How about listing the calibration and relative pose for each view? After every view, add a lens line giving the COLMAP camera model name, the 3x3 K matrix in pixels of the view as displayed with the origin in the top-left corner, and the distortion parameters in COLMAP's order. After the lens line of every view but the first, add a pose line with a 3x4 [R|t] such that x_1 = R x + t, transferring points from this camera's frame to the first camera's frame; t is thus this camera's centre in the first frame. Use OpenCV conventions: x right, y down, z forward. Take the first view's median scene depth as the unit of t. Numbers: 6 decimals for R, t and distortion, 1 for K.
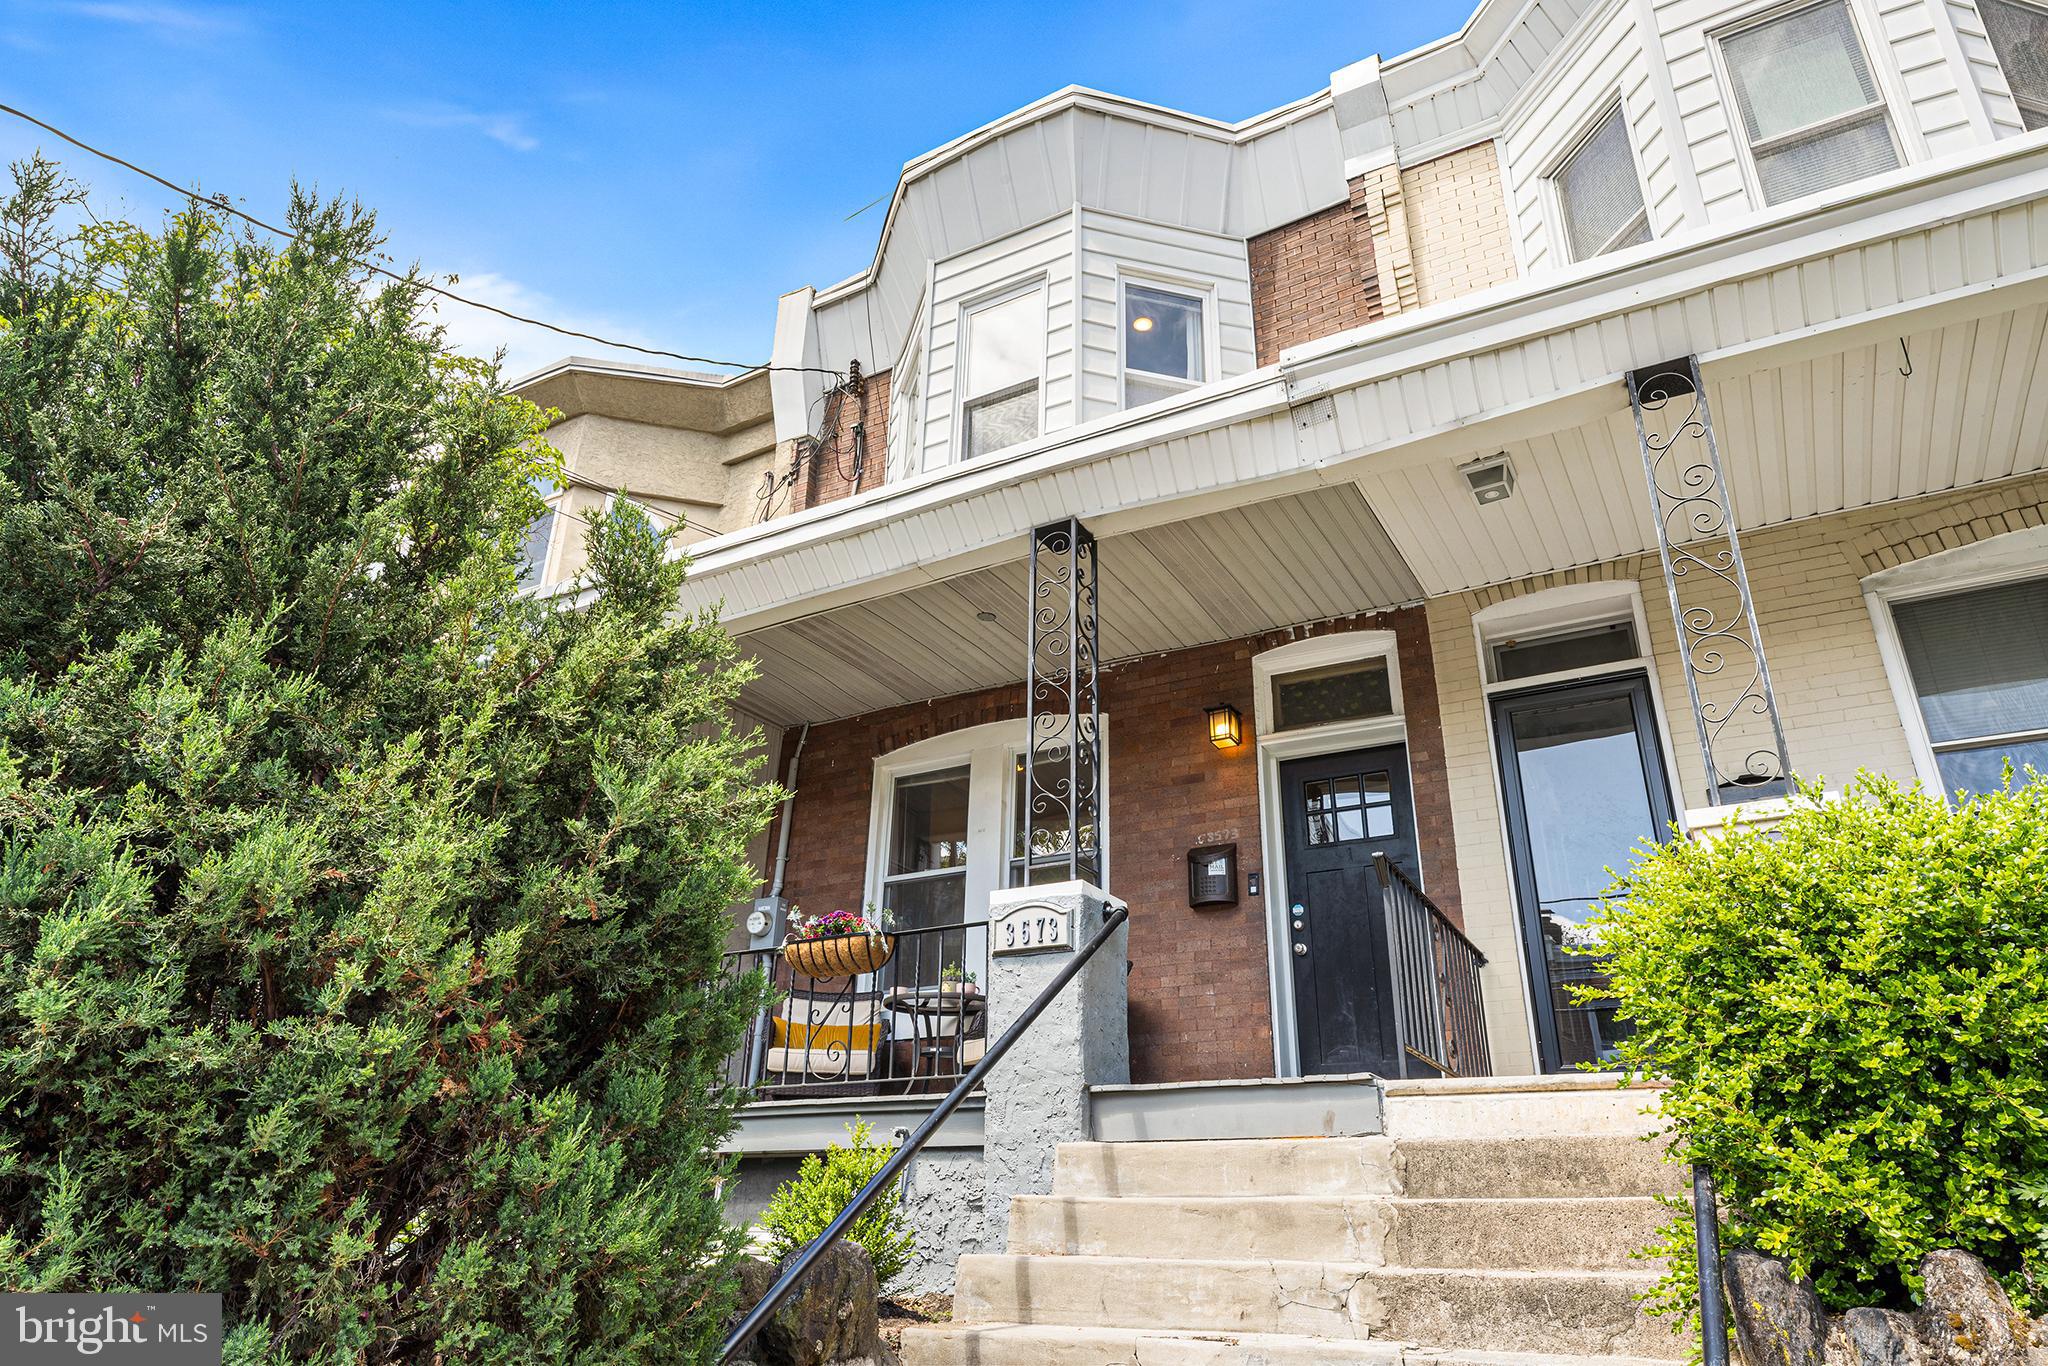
lens RADIAL K [[1297.8, 0, 1024.0], [0, 1297.8, 683.0], [0, 0, 1]] dist [0.000656, -0.000041]
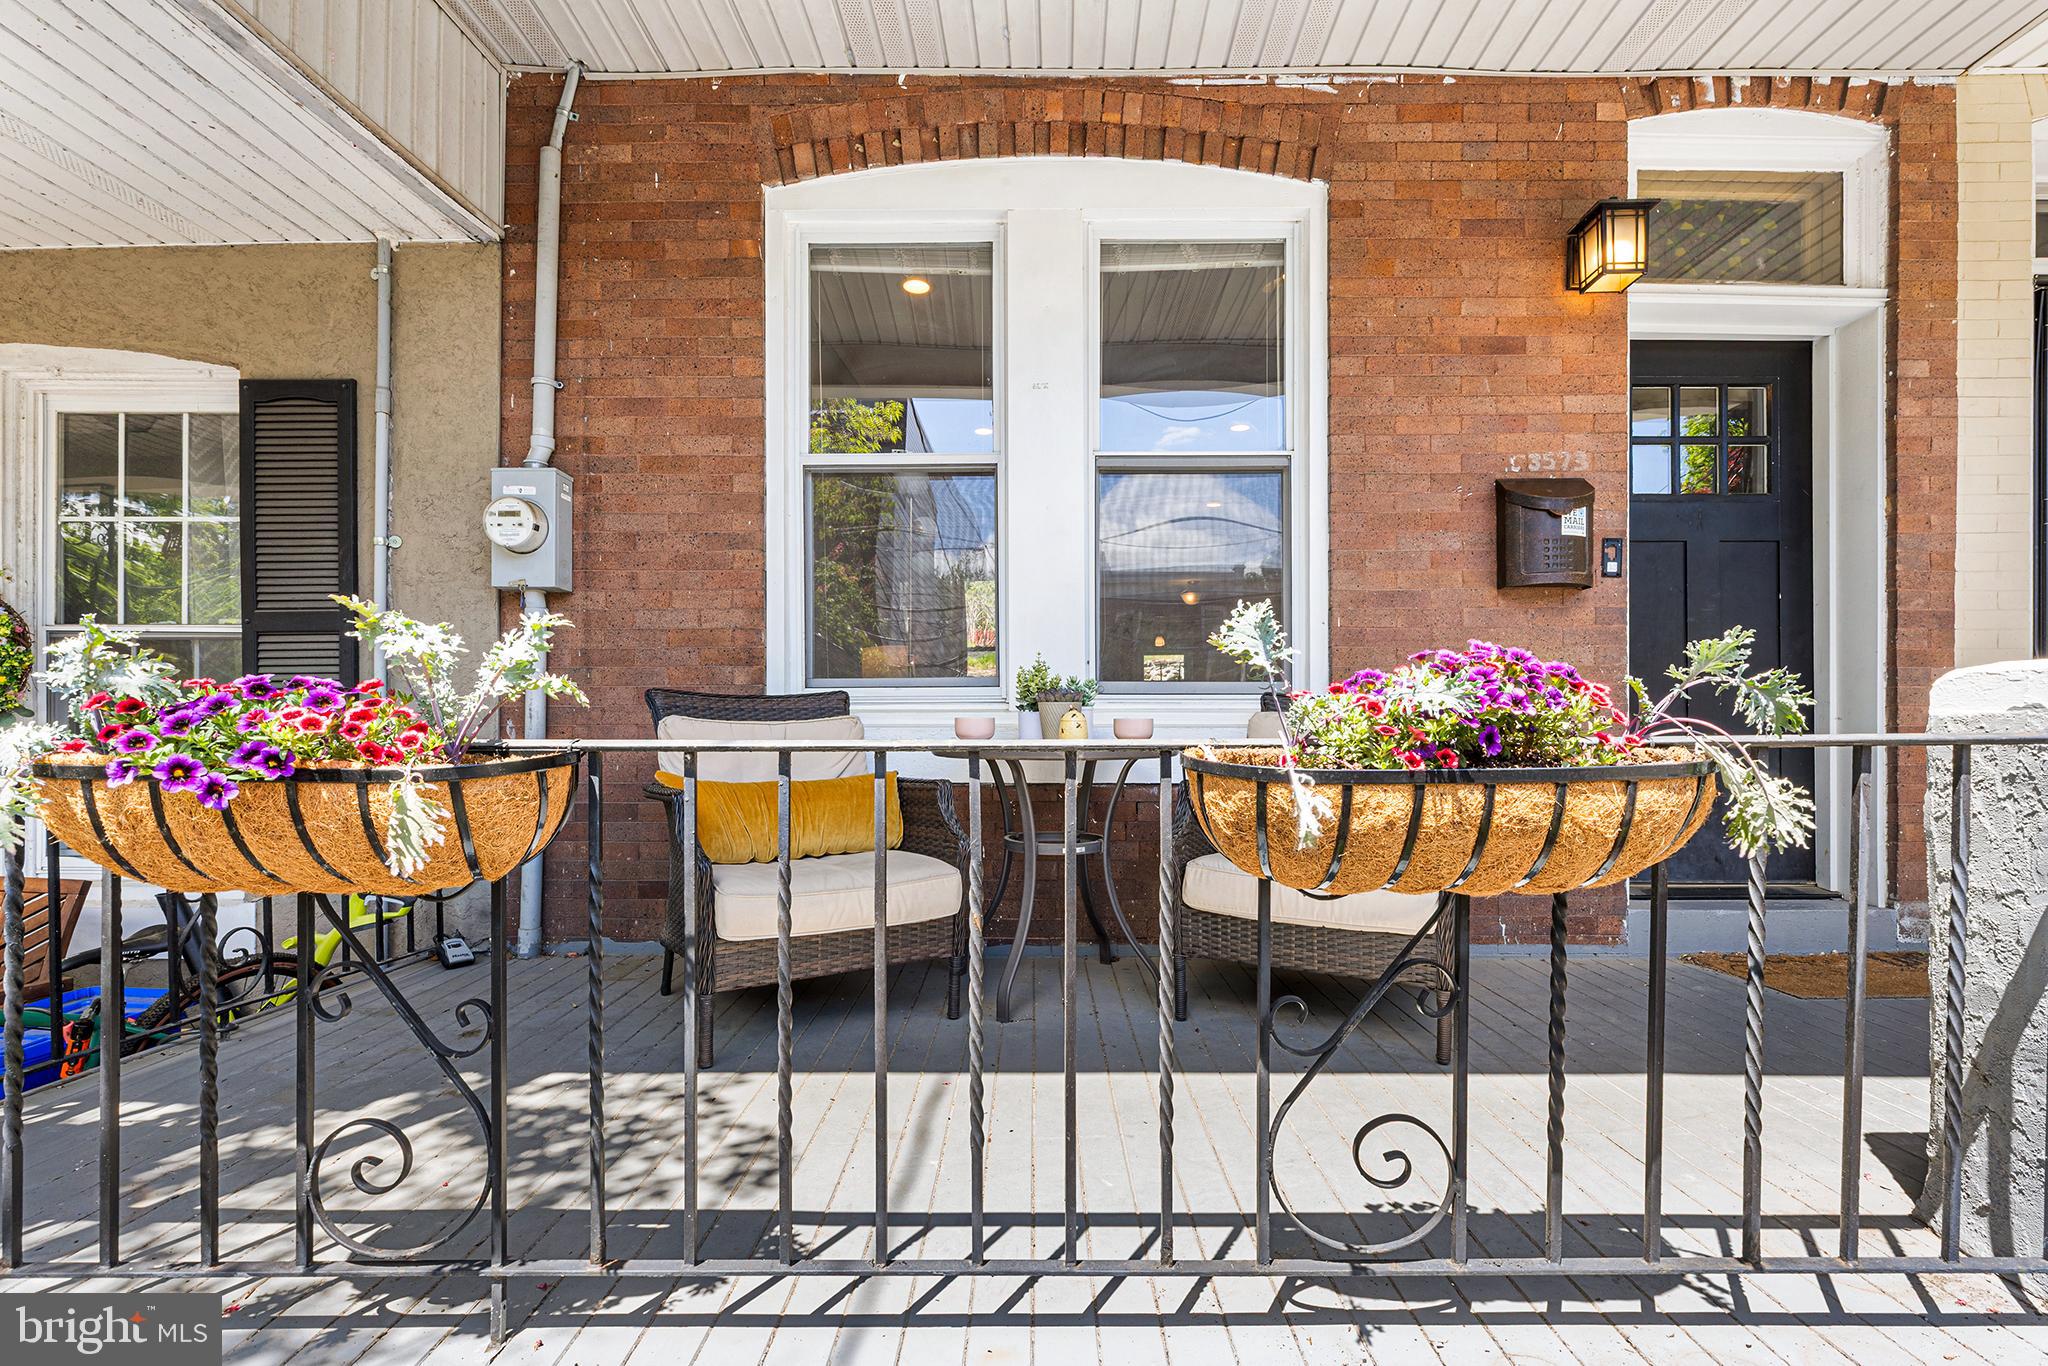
lens RADIAL K [[903.4, 0, 1027.4], [0, 903.4, 725.9], [0, 0, 1]] dist [0.000840, 0.000085]
pose [[0.873943, -0.026652, 0.485298, -0.219238], [-0.178051, 0.911525, 0.370701, 0.108944], [-0.452241, -0.410379, 0.791875, 0.694631]]
